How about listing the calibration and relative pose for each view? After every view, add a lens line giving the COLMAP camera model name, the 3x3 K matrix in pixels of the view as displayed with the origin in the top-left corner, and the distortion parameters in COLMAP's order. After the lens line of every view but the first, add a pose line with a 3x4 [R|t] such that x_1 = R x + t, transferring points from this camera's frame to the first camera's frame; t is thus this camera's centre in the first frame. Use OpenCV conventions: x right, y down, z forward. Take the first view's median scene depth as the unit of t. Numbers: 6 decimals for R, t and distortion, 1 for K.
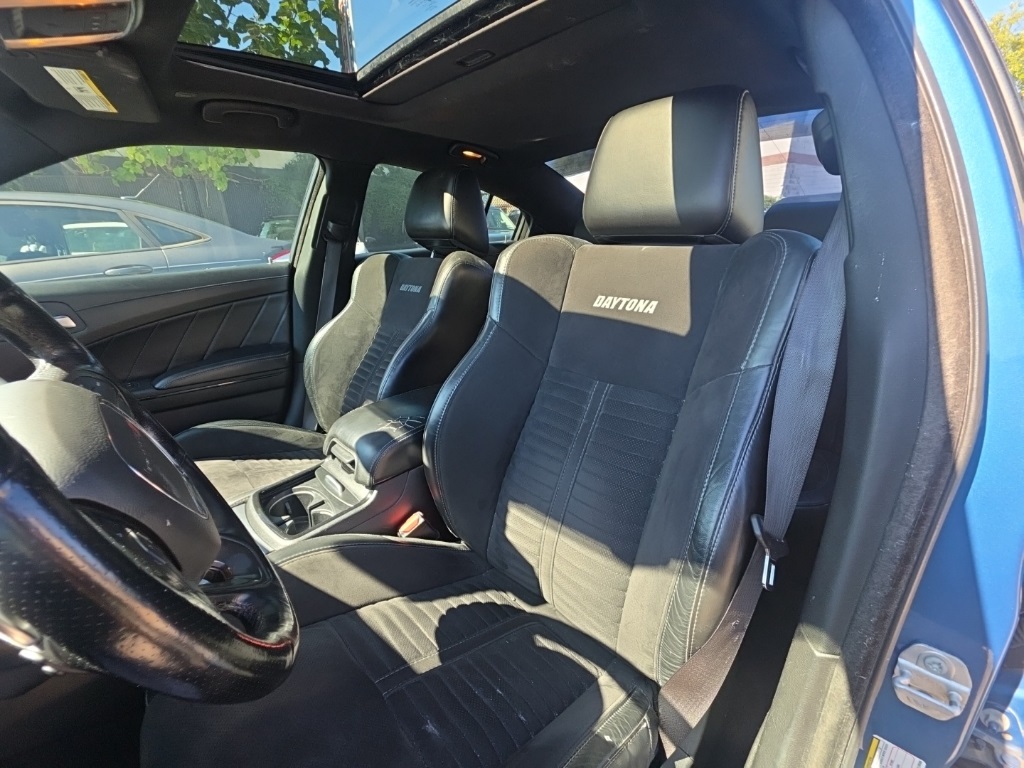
lens RADIAL K [[418.6, 0, 506.8], [0, 418.6, 383.3], [0, 0, 1]] dist [0.000036, -0.000138]
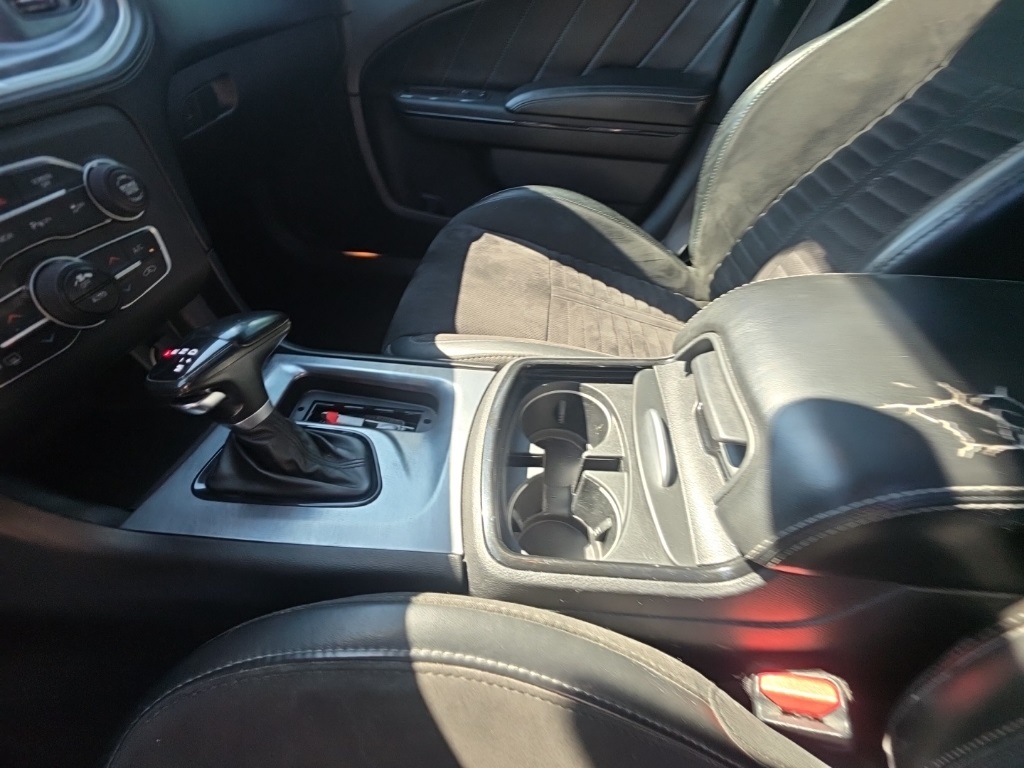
lens RADIAL K [[434.0, 0, 508.3], [0, 434.0, 383.3], [0, 0, 1]] dist [0.014645, -0.010809]
pose [[0.649928, 0.547446, -0.527159, -0.202152], [-0.278684, 0.816988, 0.504843, 0.017119], [0.707056, -0.181201, 0.683548, 0.398728]]
